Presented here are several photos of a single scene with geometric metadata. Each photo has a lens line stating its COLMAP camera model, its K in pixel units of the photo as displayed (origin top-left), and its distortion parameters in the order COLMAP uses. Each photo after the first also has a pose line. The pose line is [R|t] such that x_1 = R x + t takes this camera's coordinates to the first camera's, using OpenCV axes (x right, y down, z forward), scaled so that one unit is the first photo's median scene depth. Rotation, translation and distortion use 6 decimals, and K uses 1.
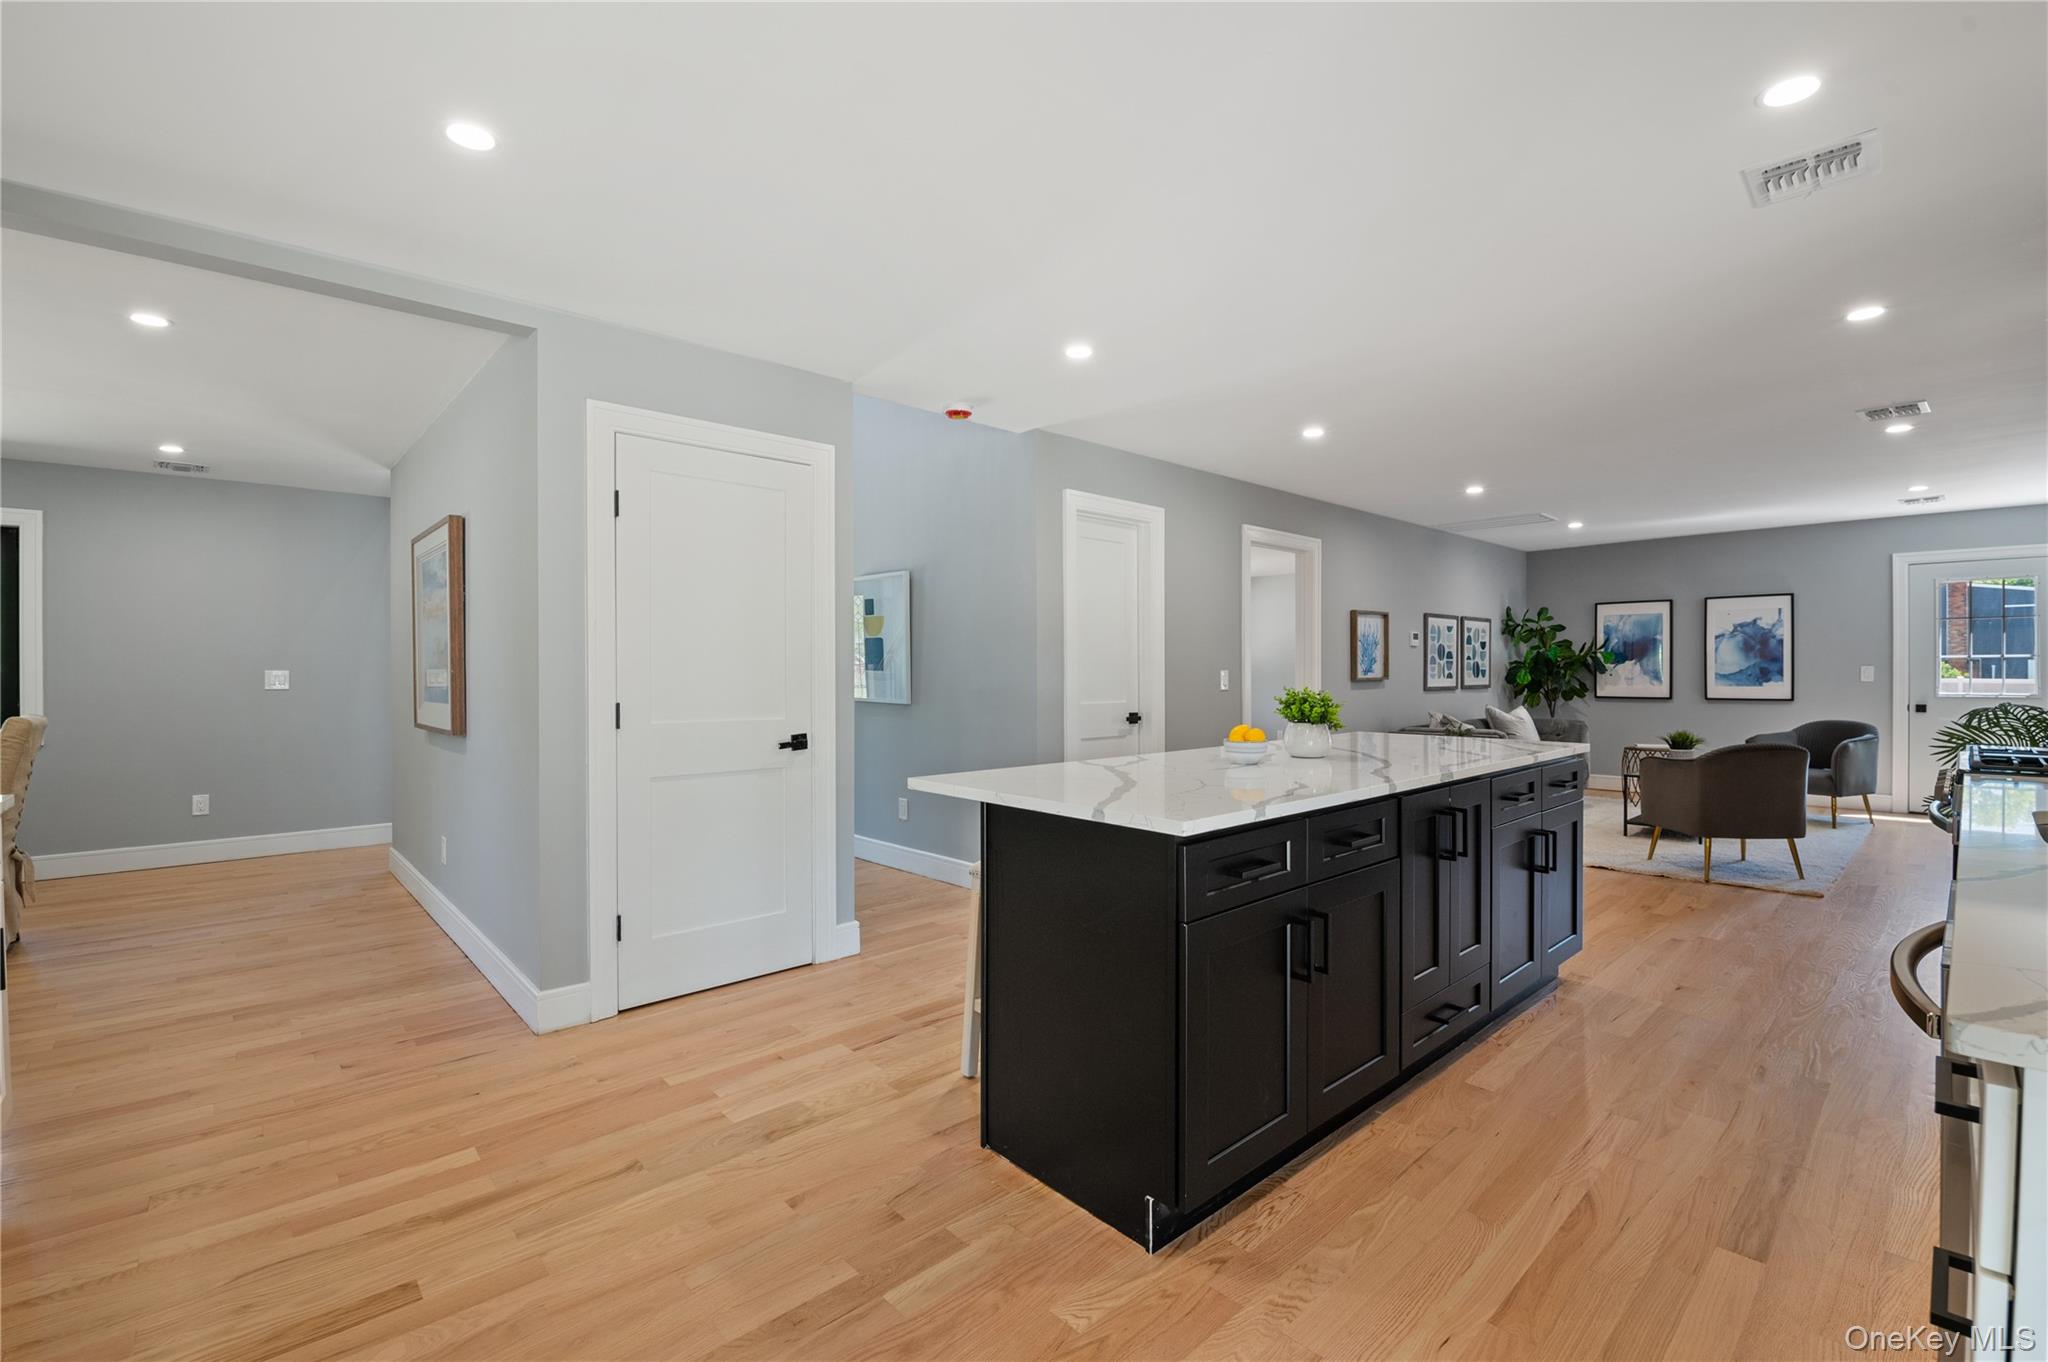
lens RADIAL K [[887.4, 0, 1032.5], [0, 887.4, 674.7], [0, 0, 1]] dist [-0.007811, -0.001949]
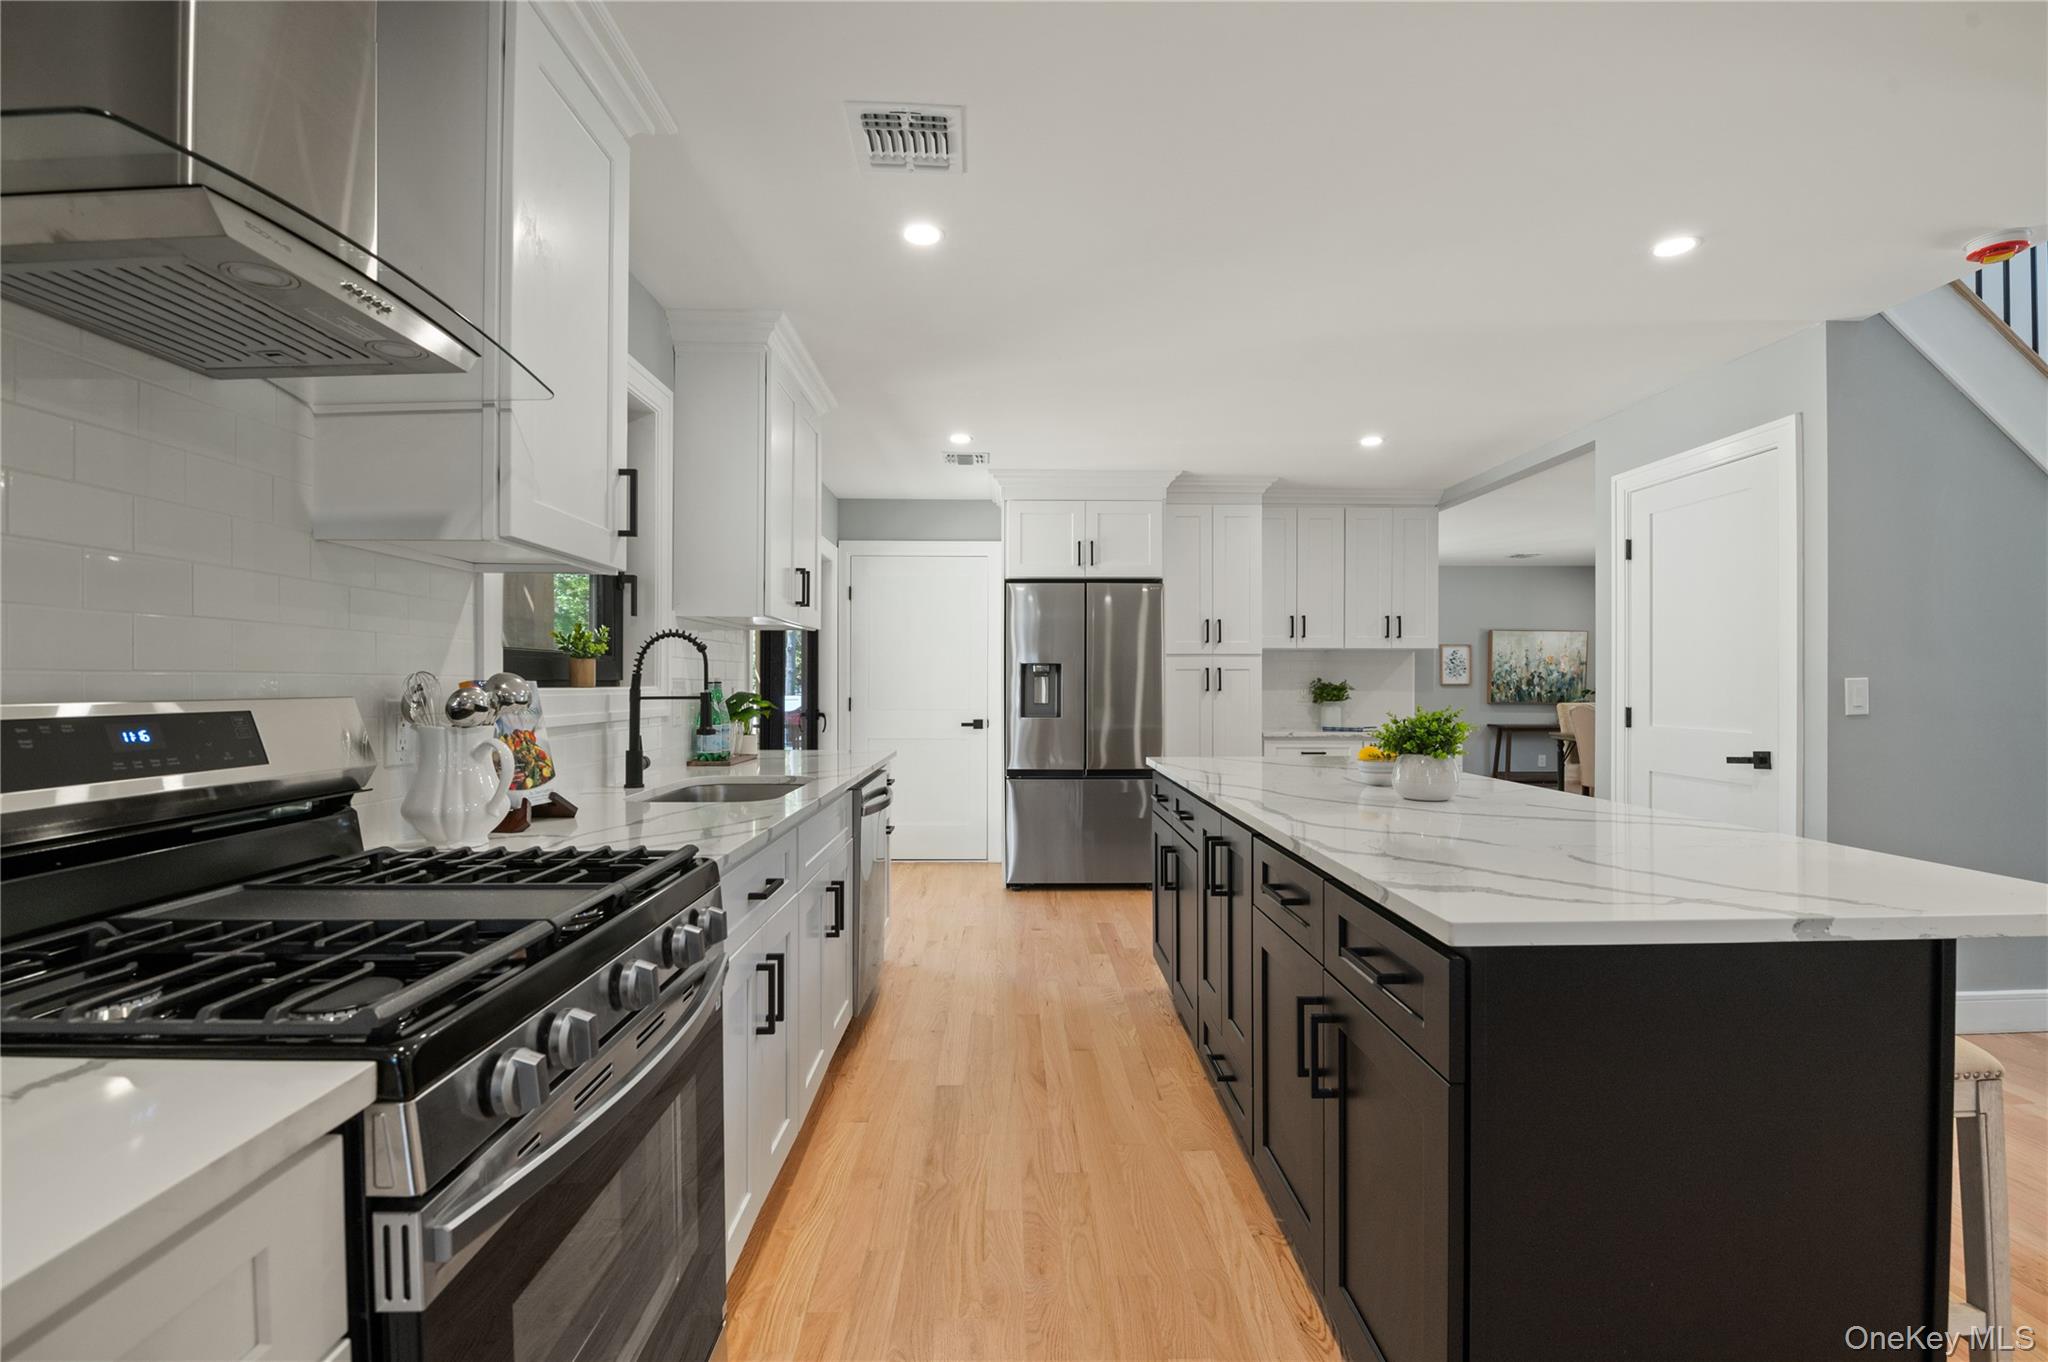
lens RADIAL K [[887.4, 0, 1019.0], [0, 887.4, 682.6], [0, 0, 1]] dist [-0.007811, -0.001949]
pose [[-0.670150, 0.002866, -0.742220, 0.403166], [-0.000142, 0.999992, 0.003990, -0.002902], [0.742225, 0.002779, -0.670145, 0.458199]]
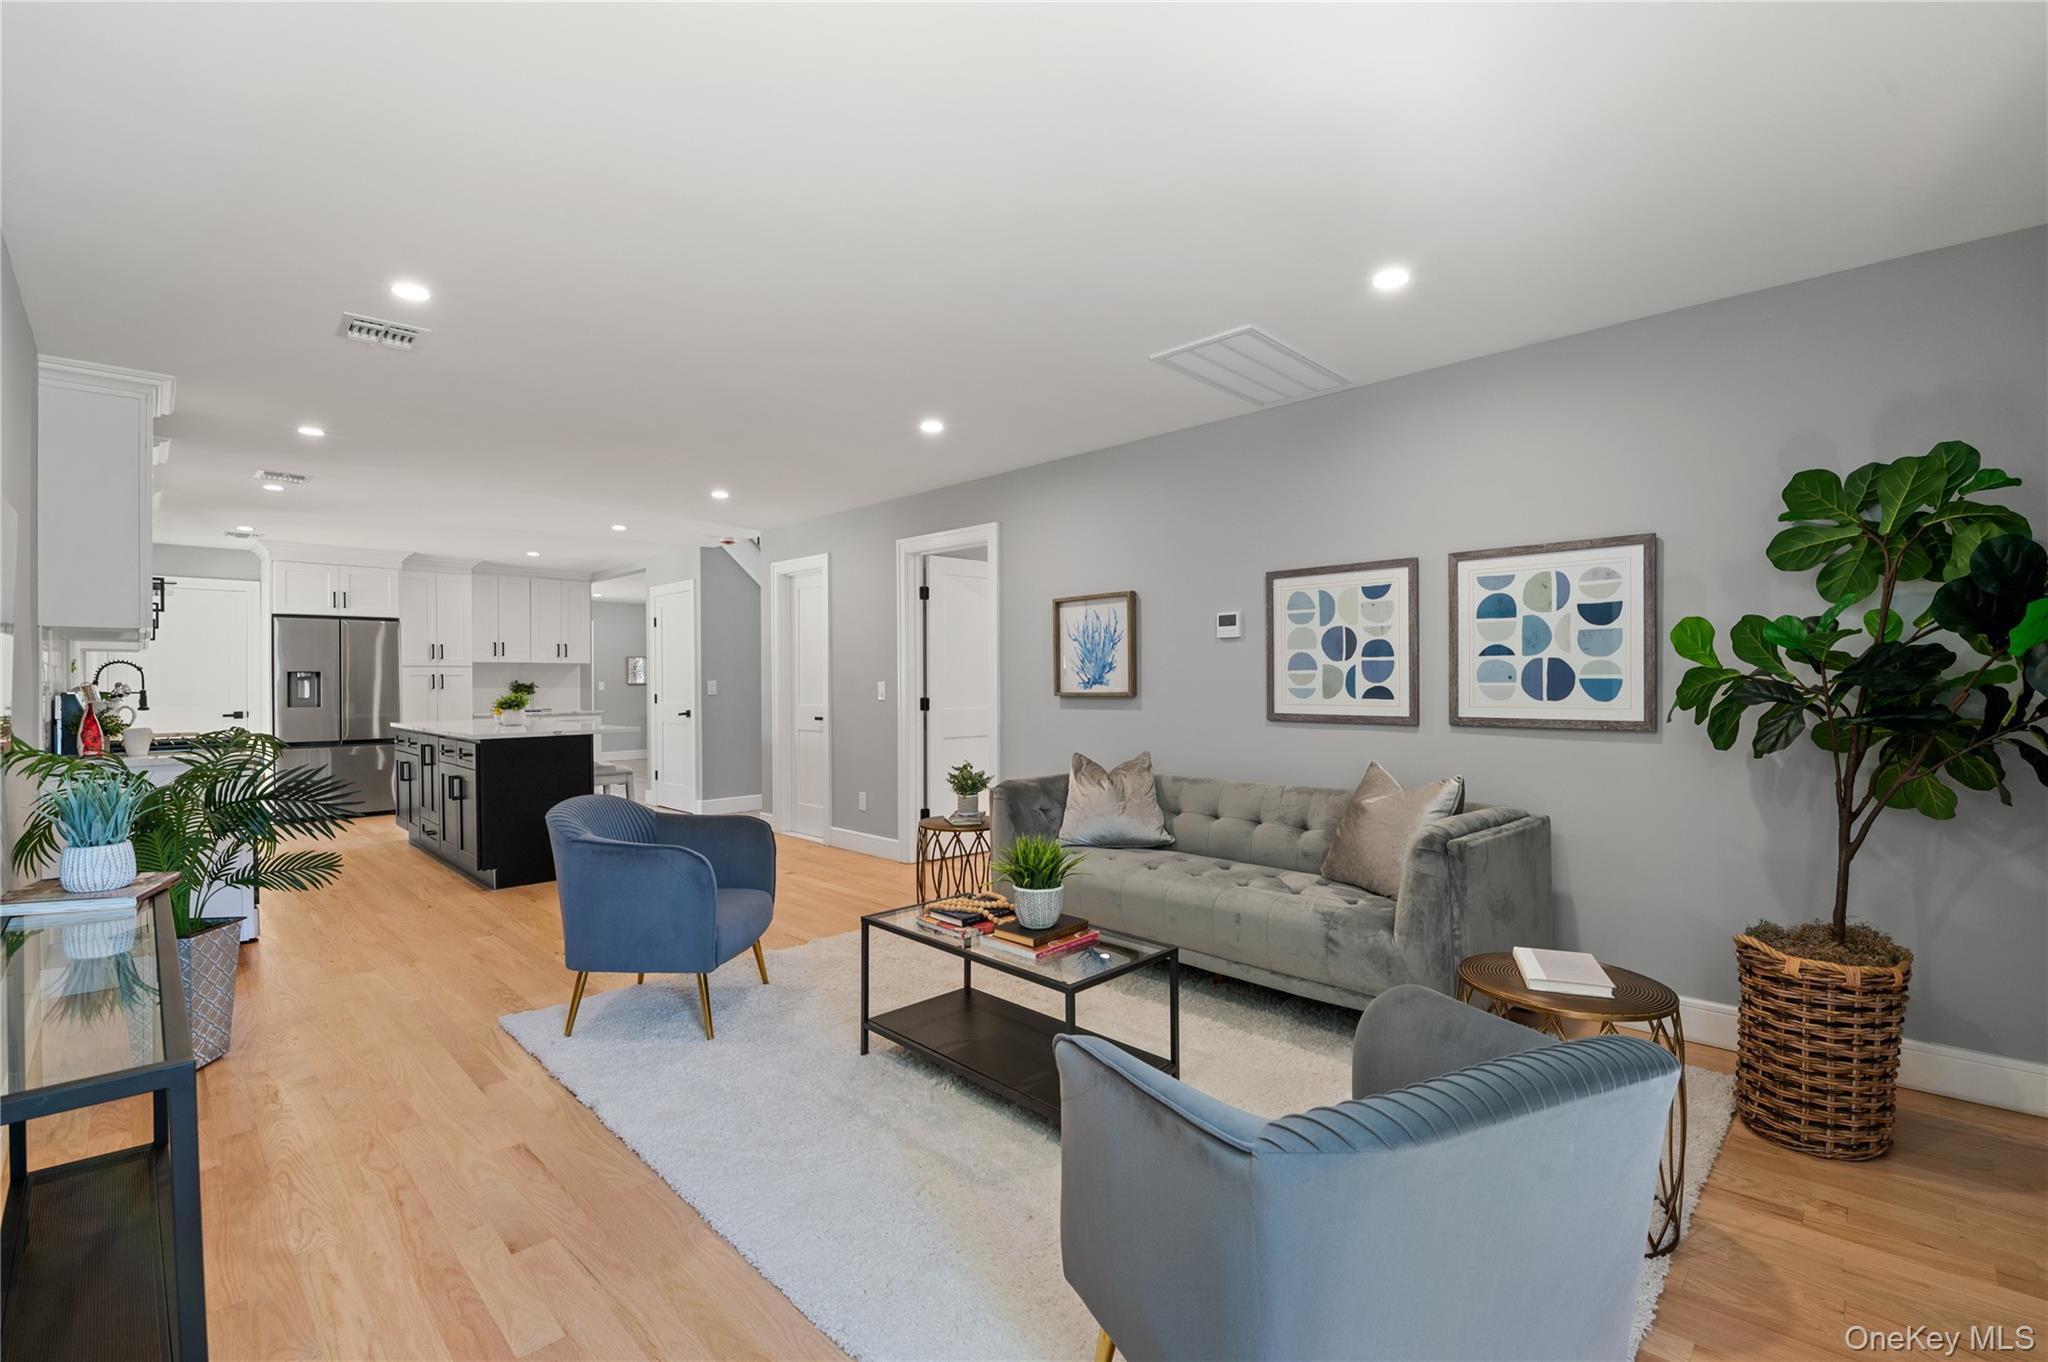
lens RADIAL K [[887.4, 0, 1025.2], [0, 887.4, 679.9], [0, 0, 1]] dist [-0.007811, -0.001949]
pose [[0.043867, 0.002390, -0.999035, 0.900613], [0.000679, 0.999997, 0.002422, -0.006747], [0.999037, -0.000785, 0.043865, 0.777168]]
